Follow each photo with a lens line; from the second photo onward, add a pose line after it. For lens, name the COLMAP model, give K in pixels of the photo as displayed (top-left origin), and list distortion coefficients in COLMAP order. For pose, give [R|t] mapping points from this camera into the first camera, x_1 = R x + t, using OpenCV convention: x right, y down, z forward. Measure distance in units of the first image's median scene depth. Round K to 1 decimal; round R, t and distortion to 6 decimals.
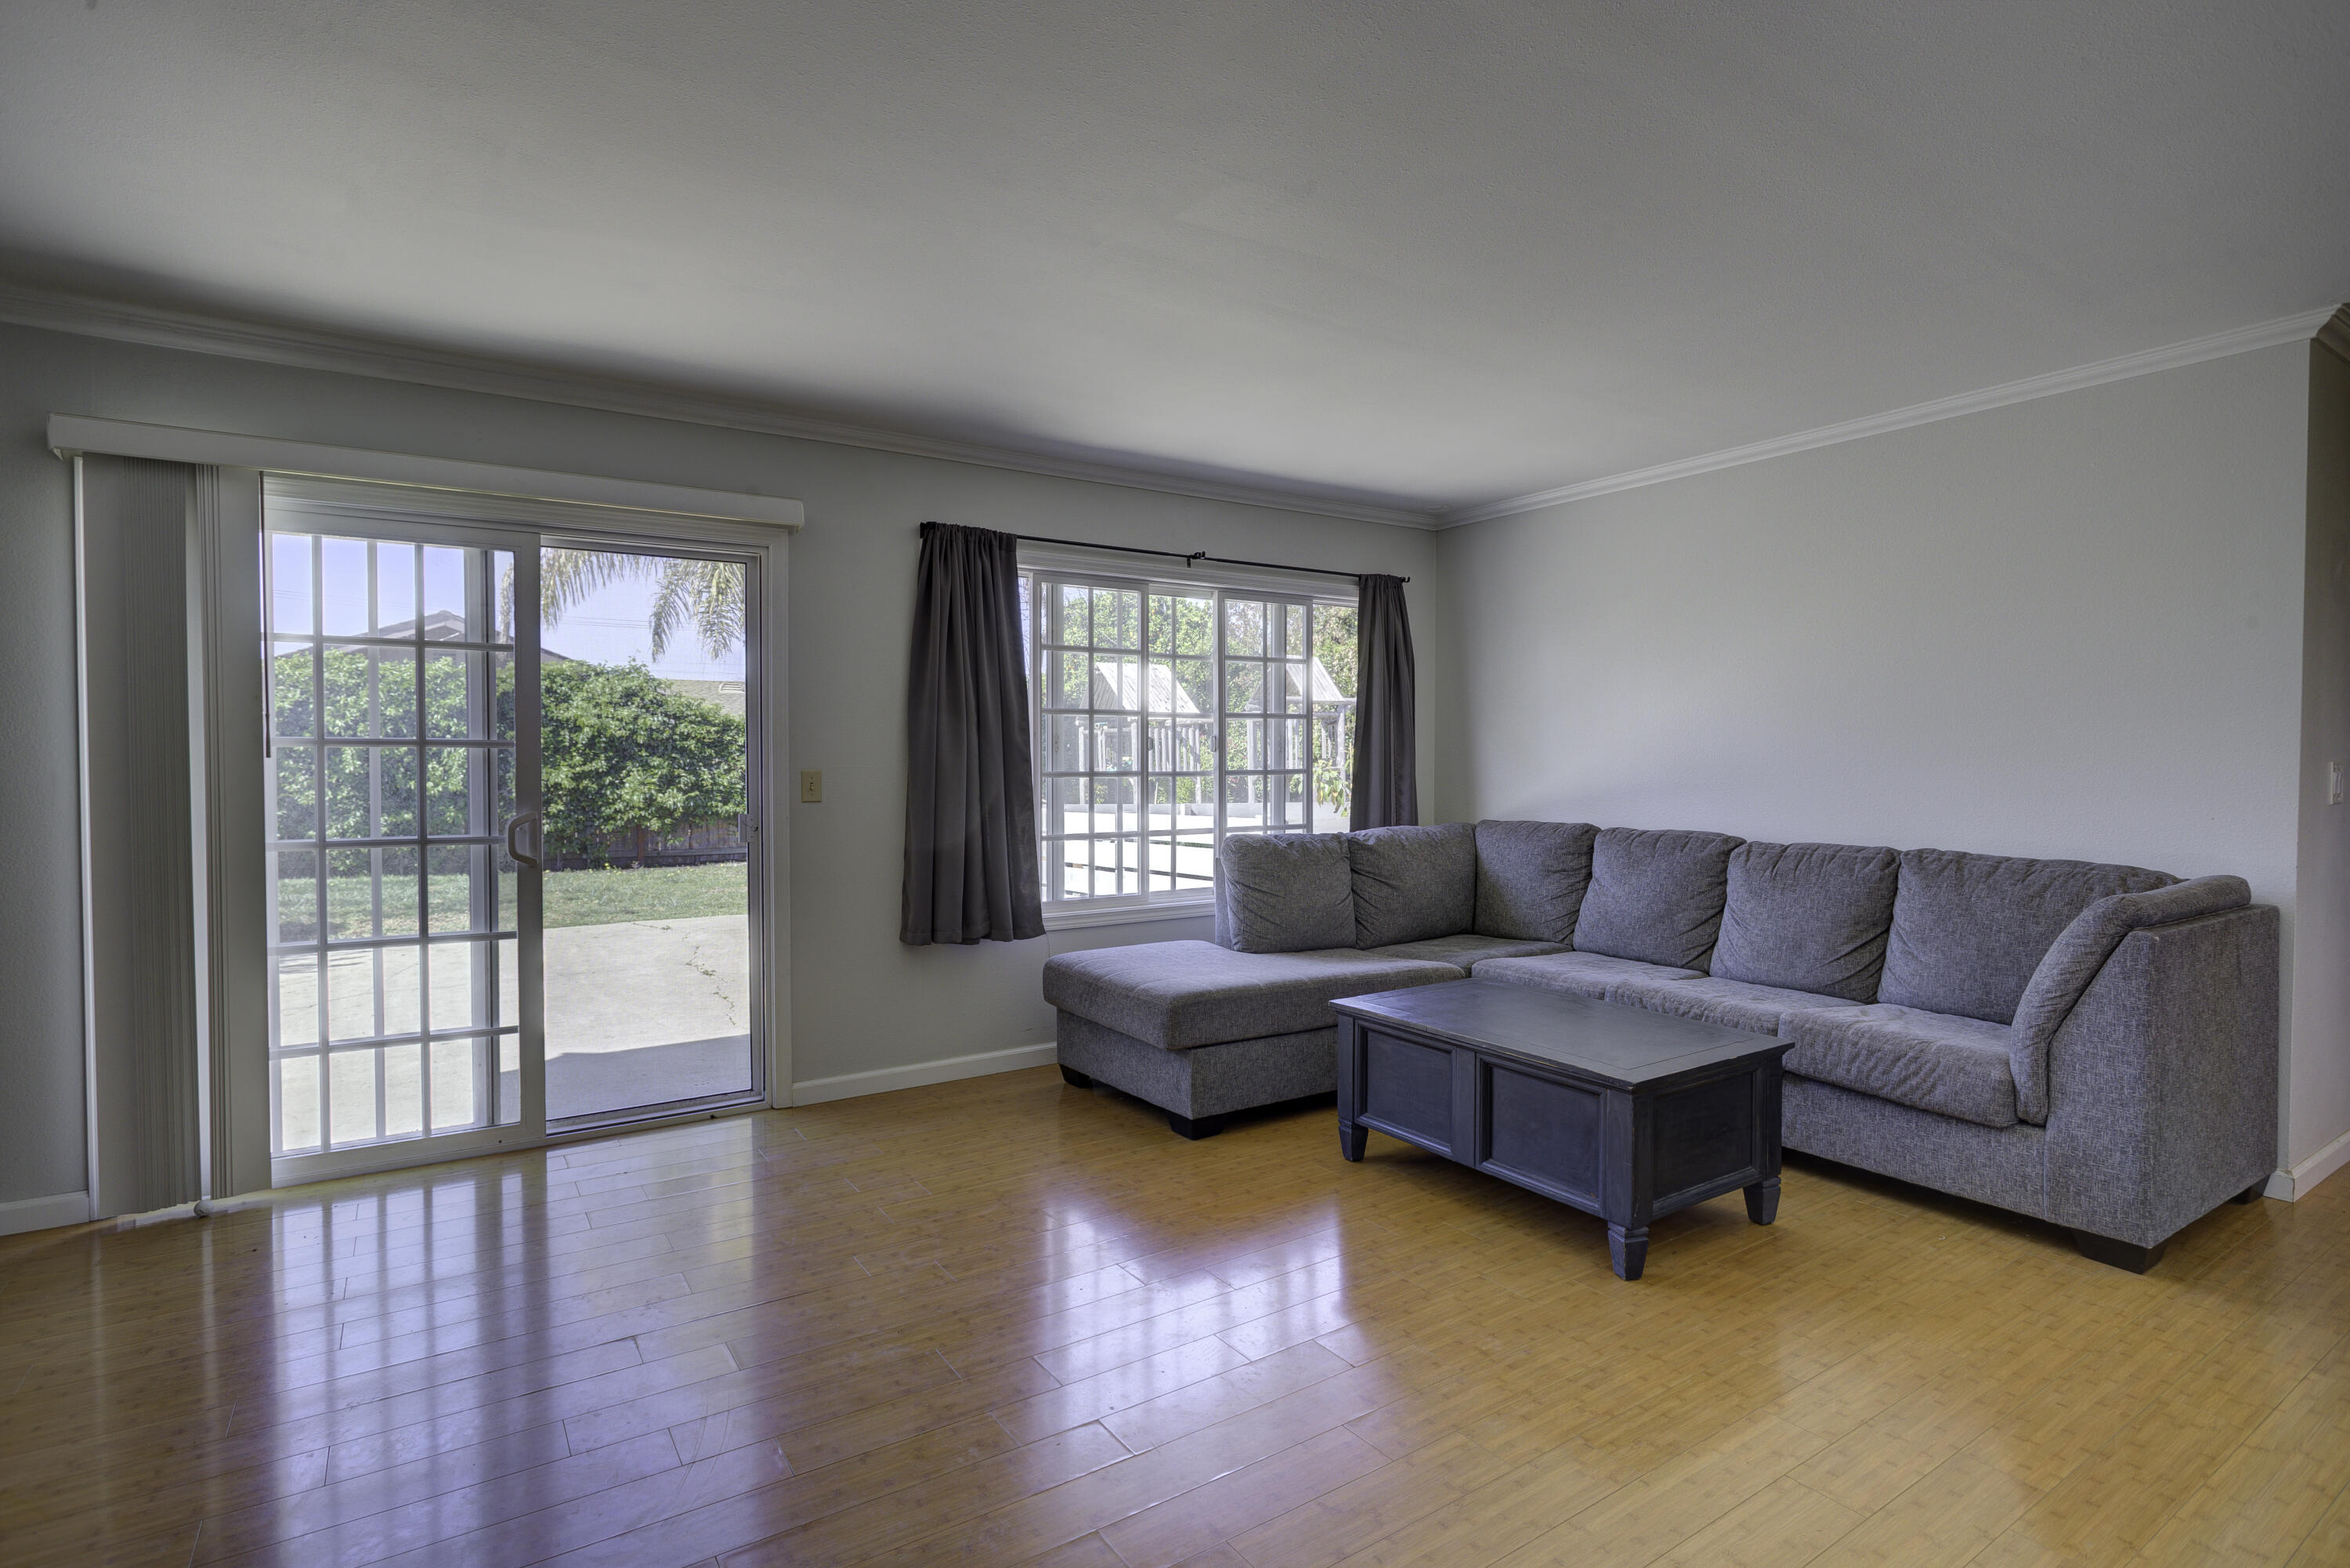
lens RADIAL K [[1153.0, 0, 1183.0], [0, 1153.0, 777.7], [0, 0, 1]] dist [-0.009767, 0.002480]
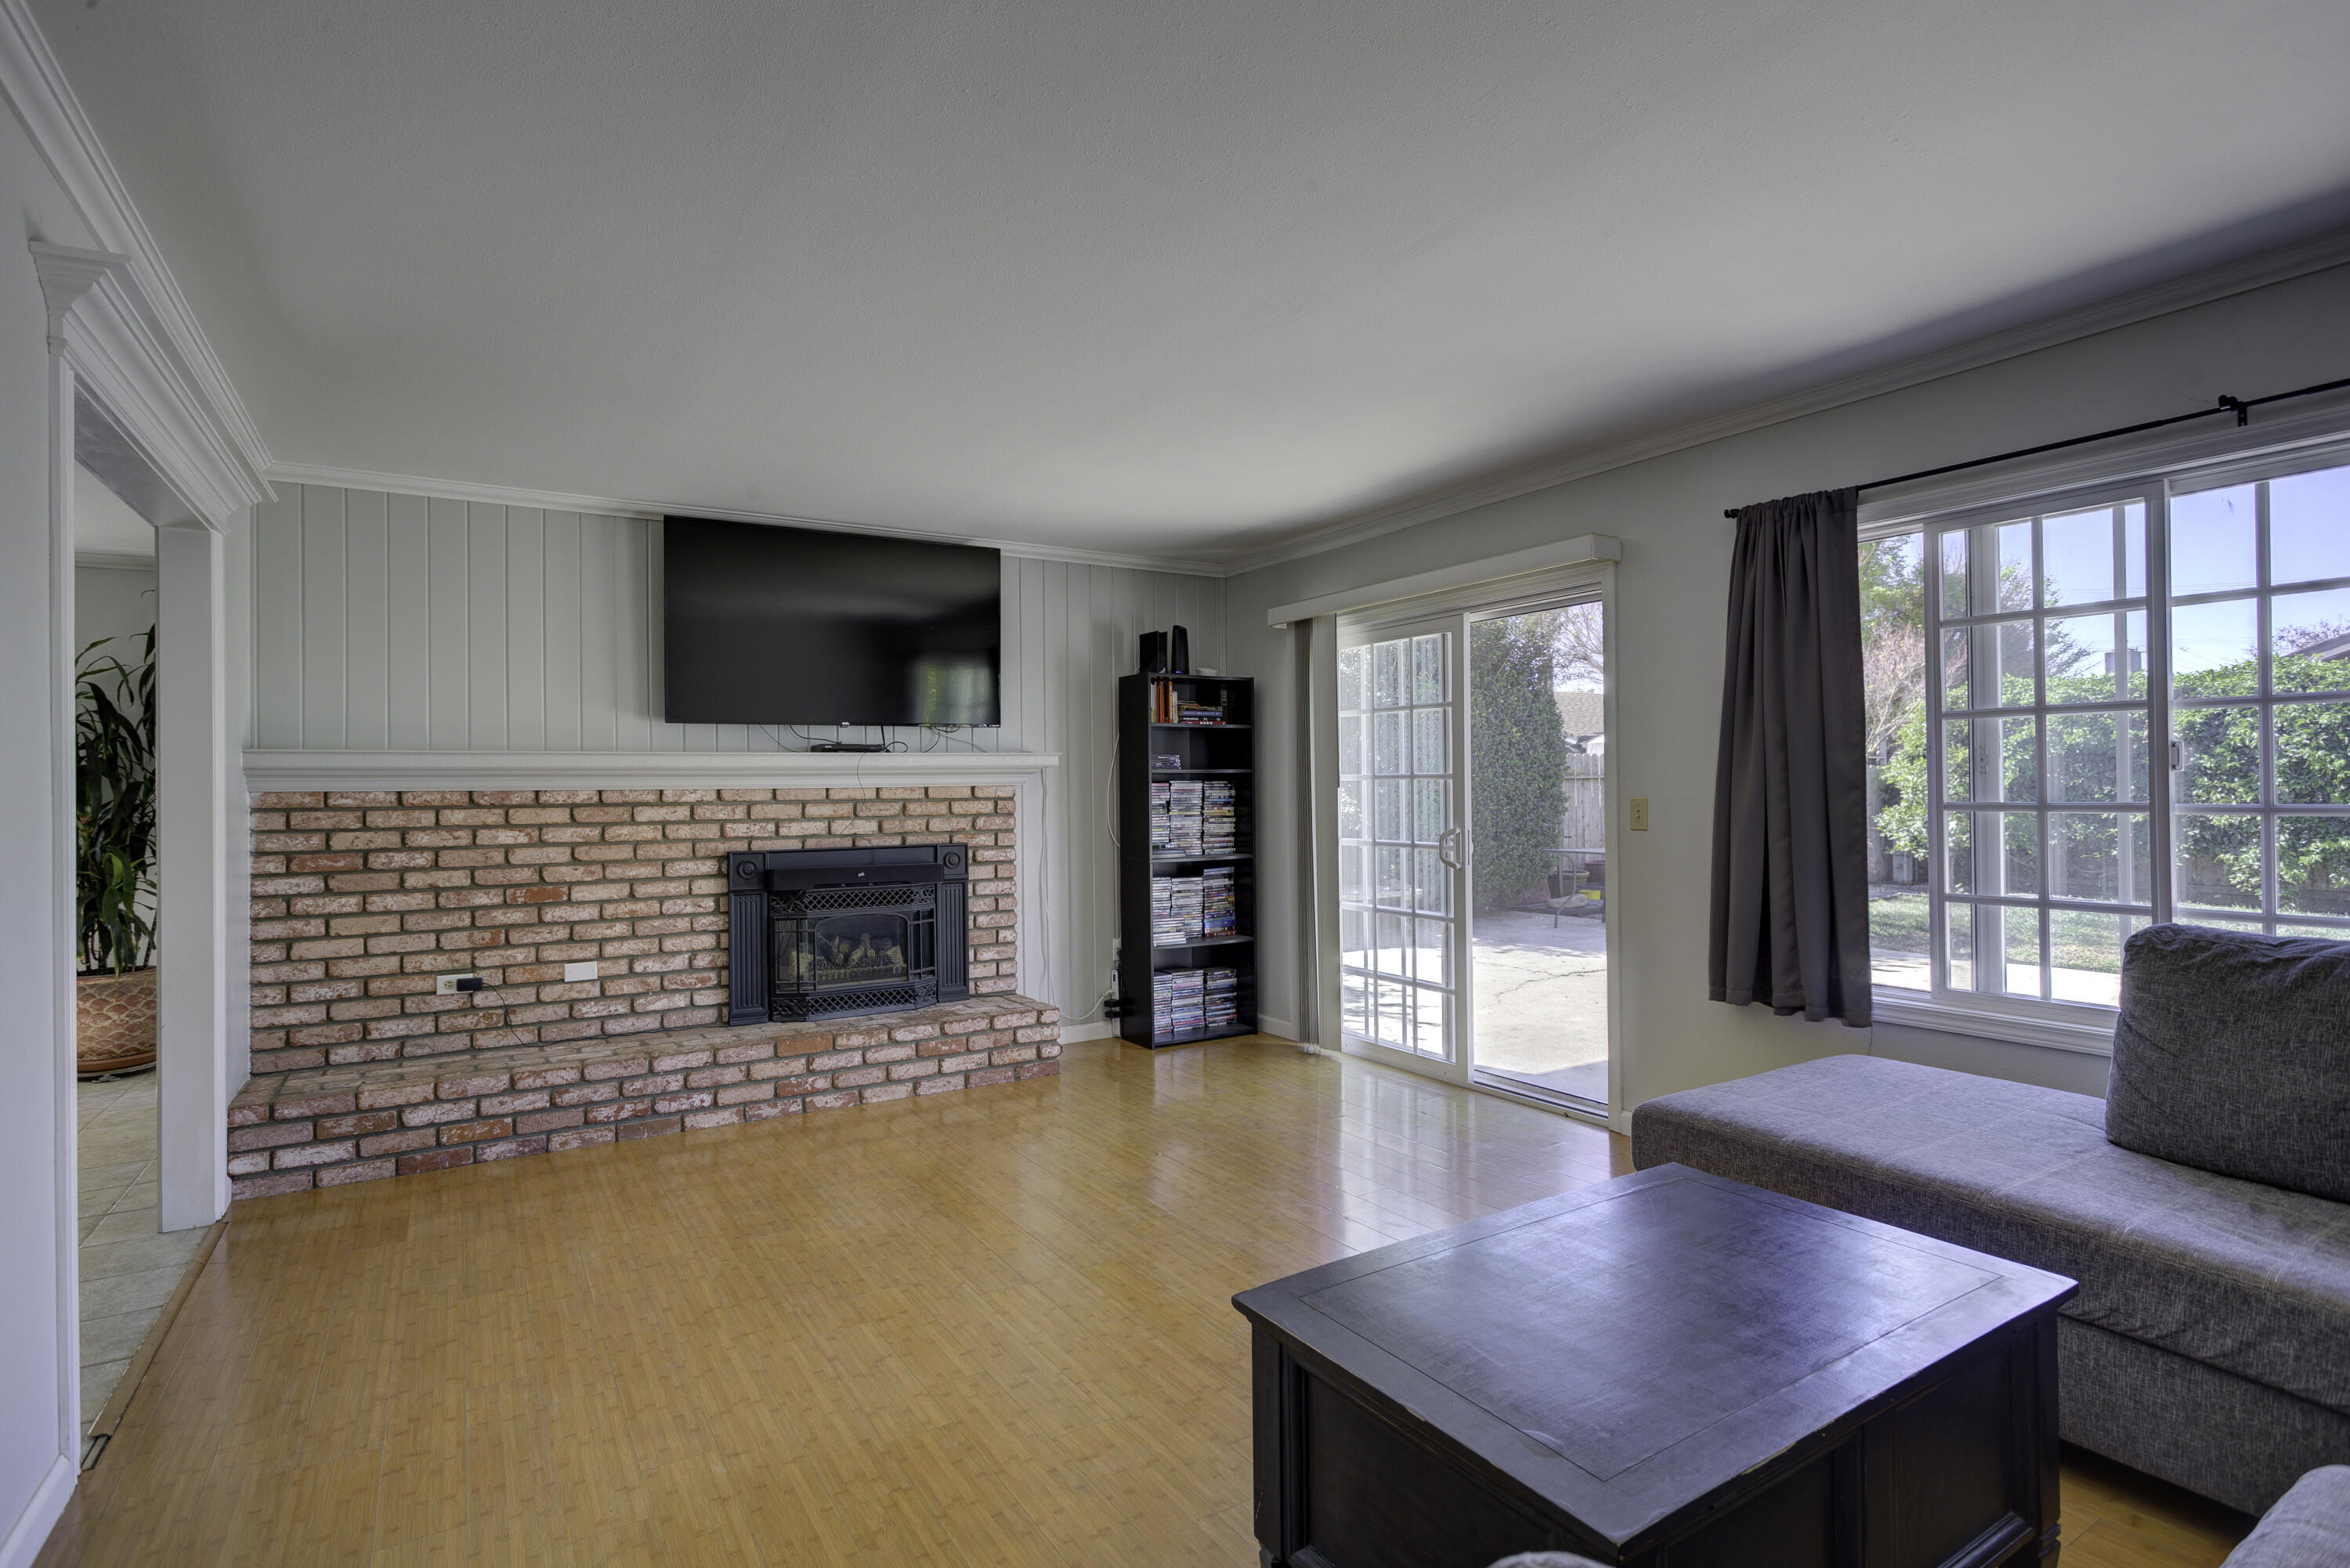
lens RADIAL K [[1153.0, 0, 1175.1], [0, 1153.0, 781.5], [0, 0, 1]] dist [-0.009767, 0.002480]
pose [[-0.020772, -0.004419, -0.999774, 0.627065], [-0.004469, 0.999981, -0.004327, -0.013494], [0.999774, 0.004378, -0.020791, 0.587280]]
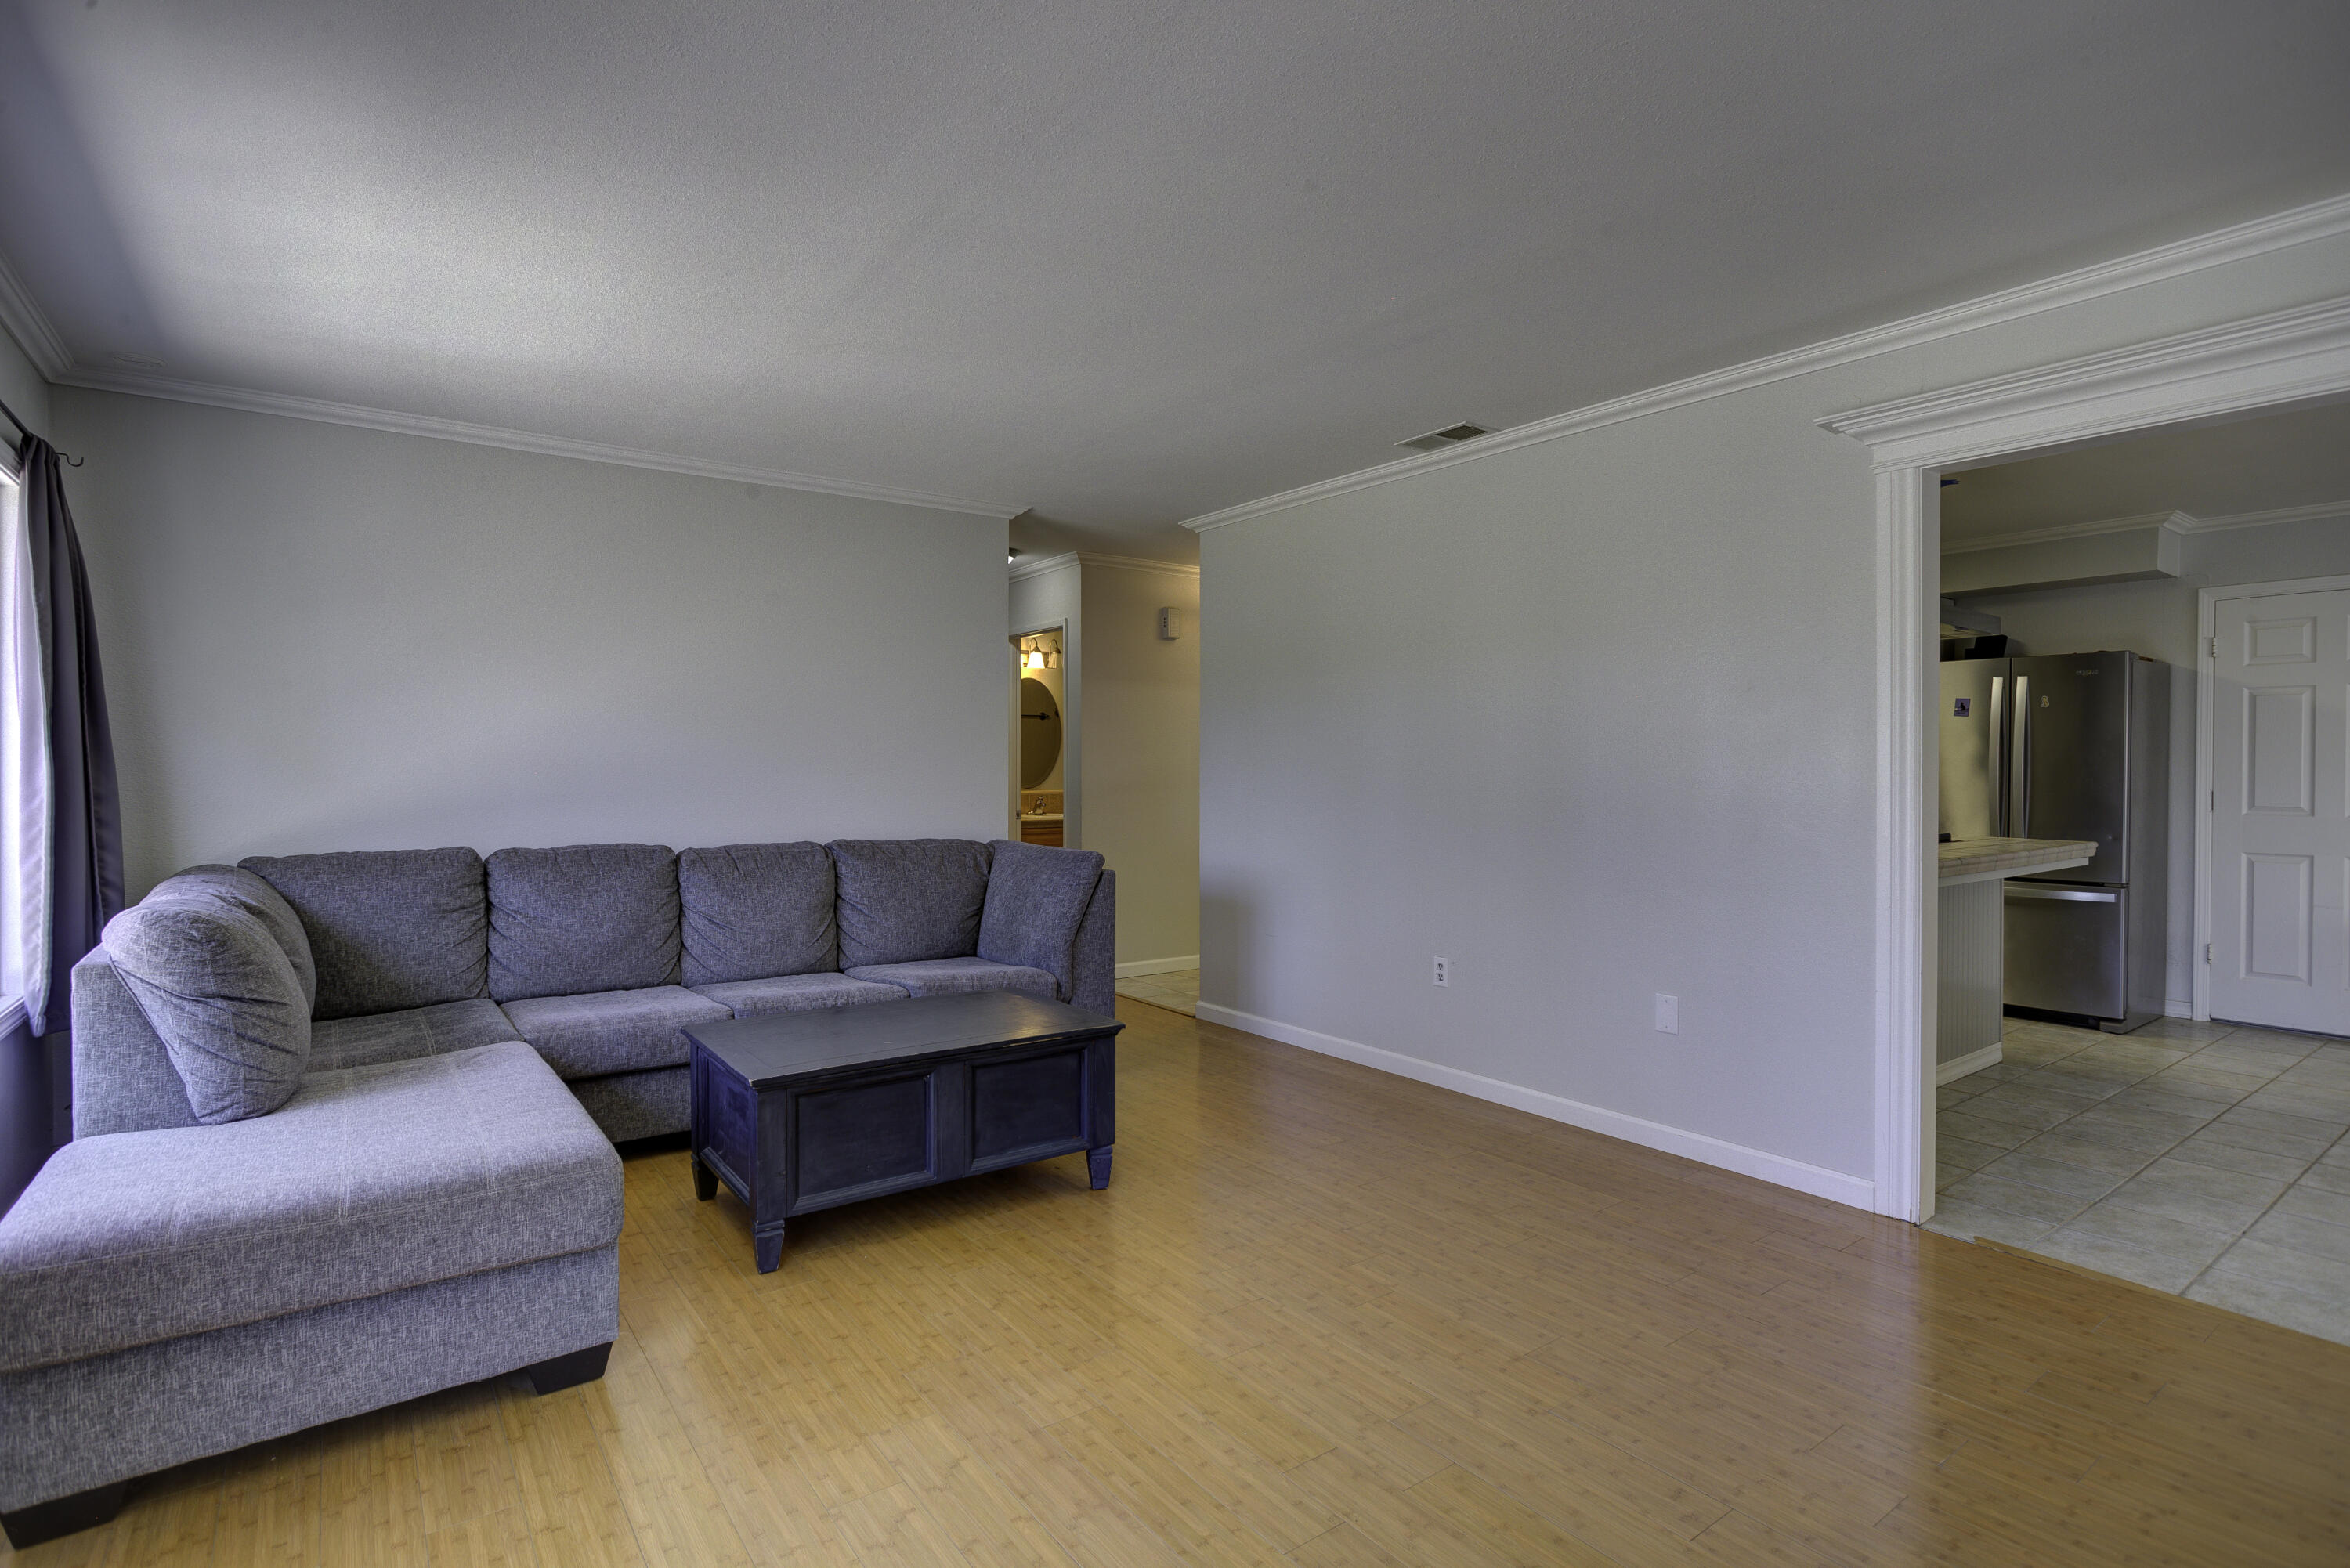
lens RADIAL K [[1153.0, 0, 1176.0], [0, 1153.0, 782.1], [0, 0, 1]] dist [-0.009767, 0.002480]
pose [[-0.039233, -0.016733, 0.999090, -0.532031], [0.014365, 0.999747, 0.017308, -0.013830], [-0.999127, 0.015031, -0.038983, 0.603935]]
